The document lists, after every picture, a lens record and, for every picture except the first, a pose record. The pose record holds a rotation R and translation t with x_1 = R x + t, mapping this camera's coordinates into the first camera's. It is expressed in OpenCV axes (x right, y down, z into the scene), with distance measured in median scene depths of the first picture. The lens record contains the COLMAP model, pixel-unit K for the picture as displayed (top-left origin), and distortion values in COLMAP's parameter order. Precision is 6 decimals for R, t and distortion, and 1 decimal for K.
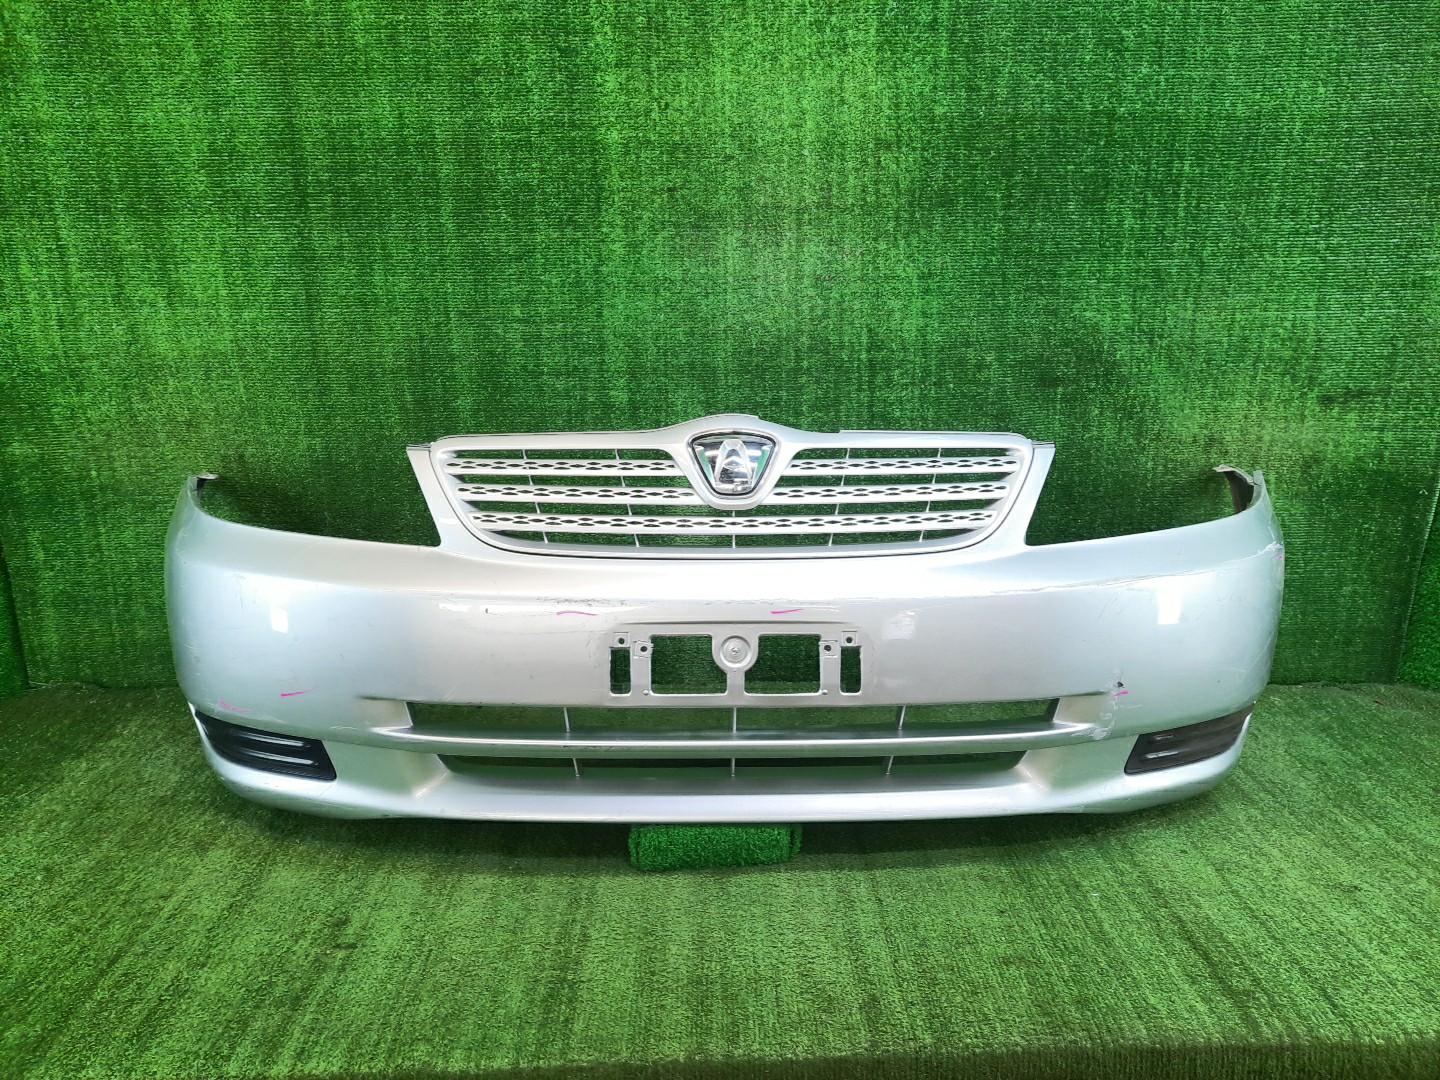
lens RADIAL K [[1041.2, 0, 745.4], [0, 1041.2, 542.0], [0, 0, 1]] dist [0.010949, -0.001855]
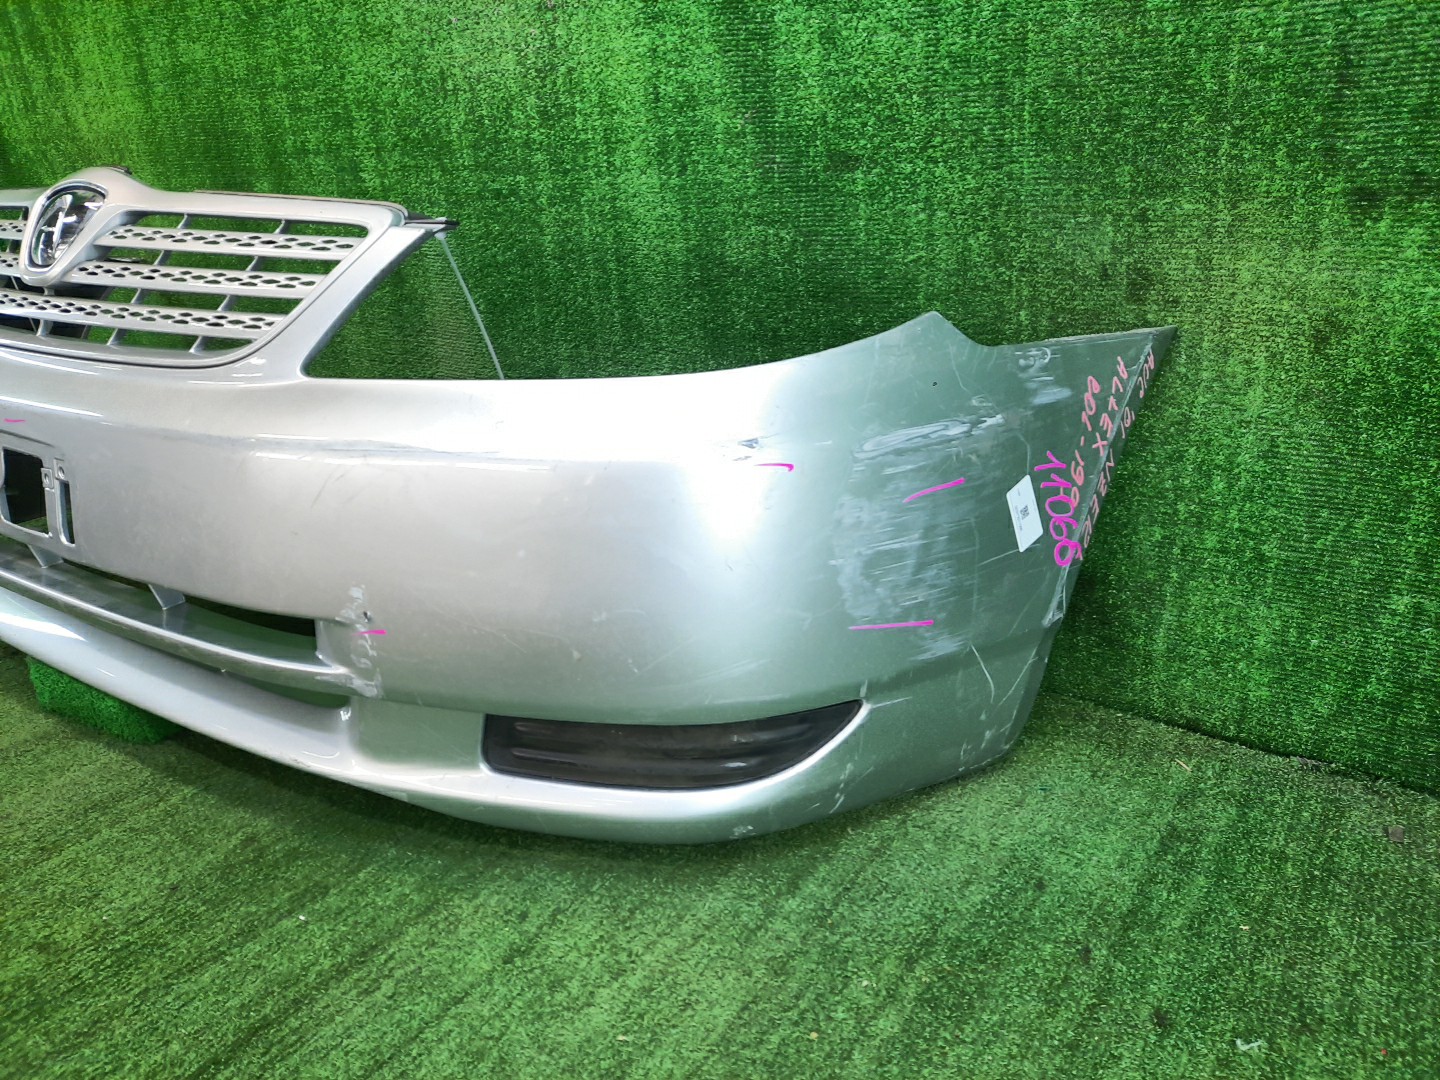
lens RADIAL K [[1041.2, 0, 745.4], [0, 1041.2, 542.0], [0, 0, 1]] dist [0.010949, -0.001855]
pose [[0.827173, 0.186809, -0.529988, 0.809349], [-0.125092, 0.980675, 0.150431, -0.025040], [0.547848, -0.058135, 0.834556, 0.585868]]
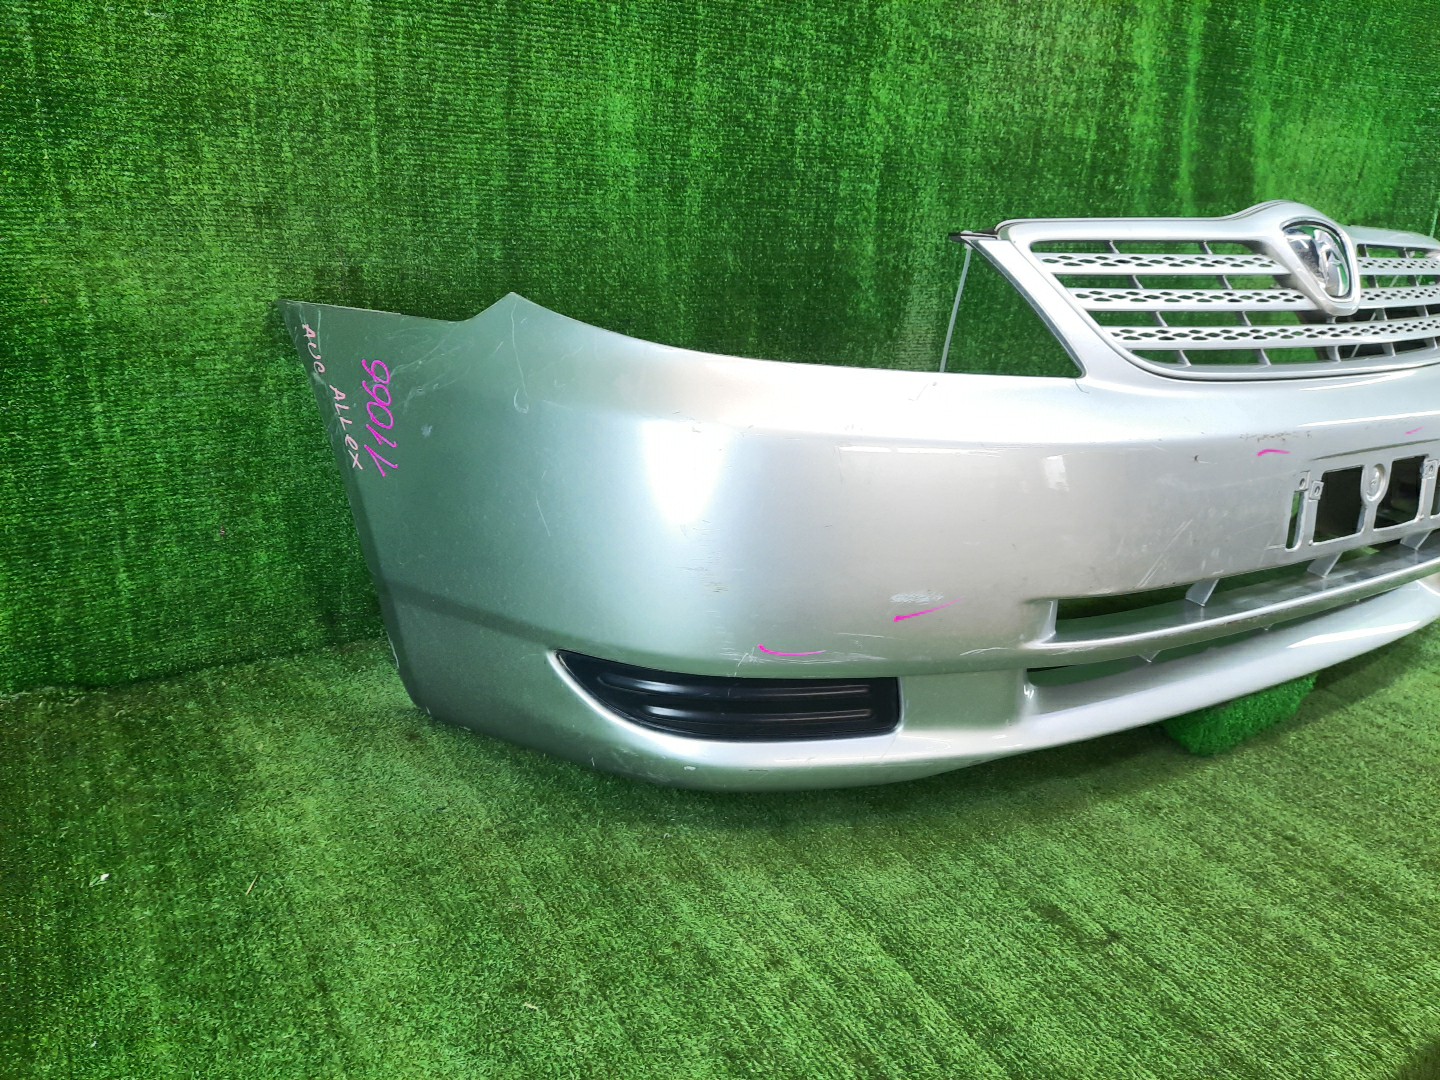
lens RADIAL K [[1041.2, 0, 745.4], [0, 1041.2, 542.0], [0, 0, 1]] dist [0.010949, -0.001855]
pose [[0.863053, -0.123133, 0.489876, -0.723333], [0.059874, 0.987933, 0.142839, 0.000358], [-0.501553, -0.093947, 0.860011, 0.423334]]
